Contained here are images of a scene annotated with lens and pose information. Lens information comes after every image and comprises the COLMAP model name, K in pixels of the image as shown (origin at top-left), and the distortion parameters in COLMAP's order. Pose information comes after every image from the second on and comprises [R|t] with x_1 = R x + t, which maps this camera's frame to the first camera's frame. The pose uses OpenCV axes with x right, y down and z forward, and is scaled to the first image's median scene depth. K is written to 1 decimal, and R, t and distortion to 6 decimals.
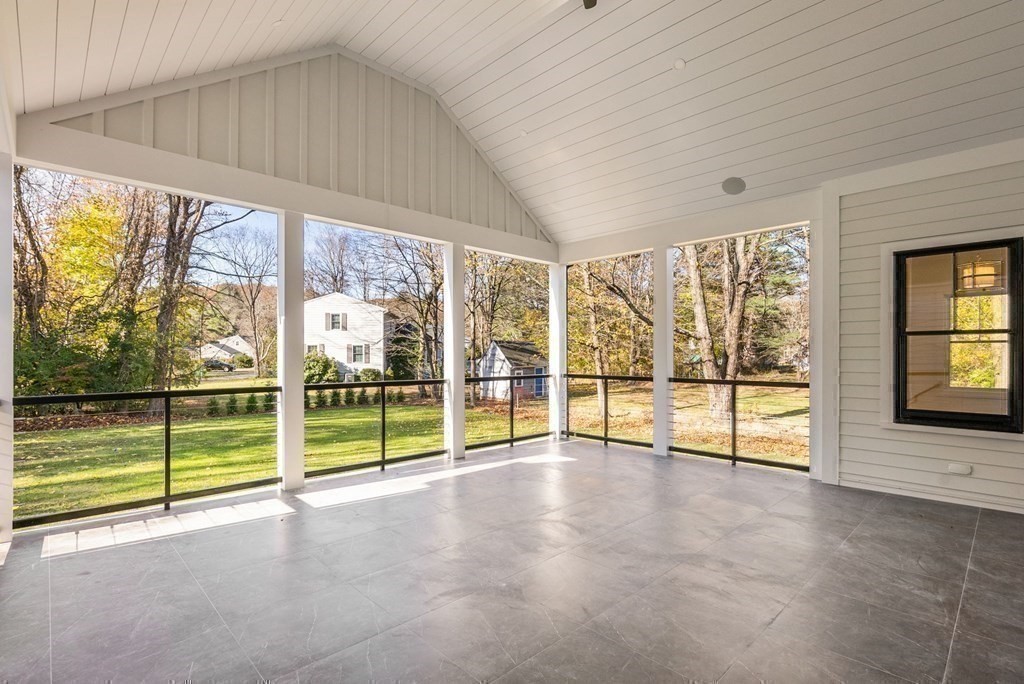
lens RADIAL K [[481.8, 0, 517.8], [0, 481.8, 348.0], [0, 0, 1]] dist [0.000587, -0.000112]
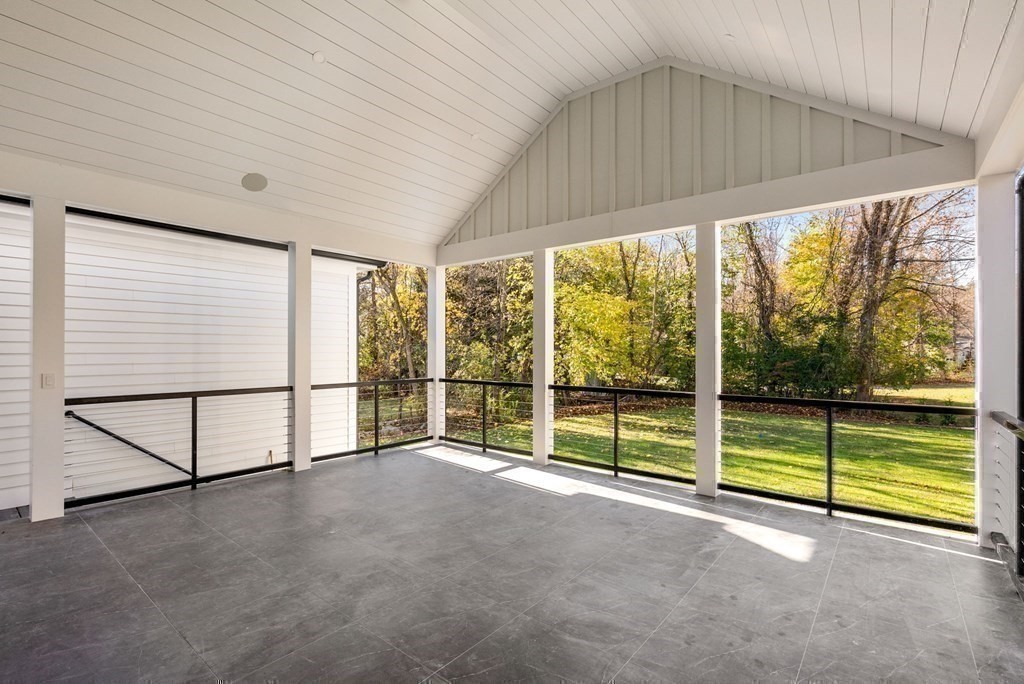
lens RADIAL K [[481.8, 0, 519.9], [0, 481.8, 346.8], [0, 0, 1]] dist [0.000587, -0.000112]
pose [[0.129376, -0.005288, -0.991582, 0.608530], [0.007310, 0.999964, -0.004379, -0.012596], [0.991569, -0.006681, 0.129410, 0.590117]]
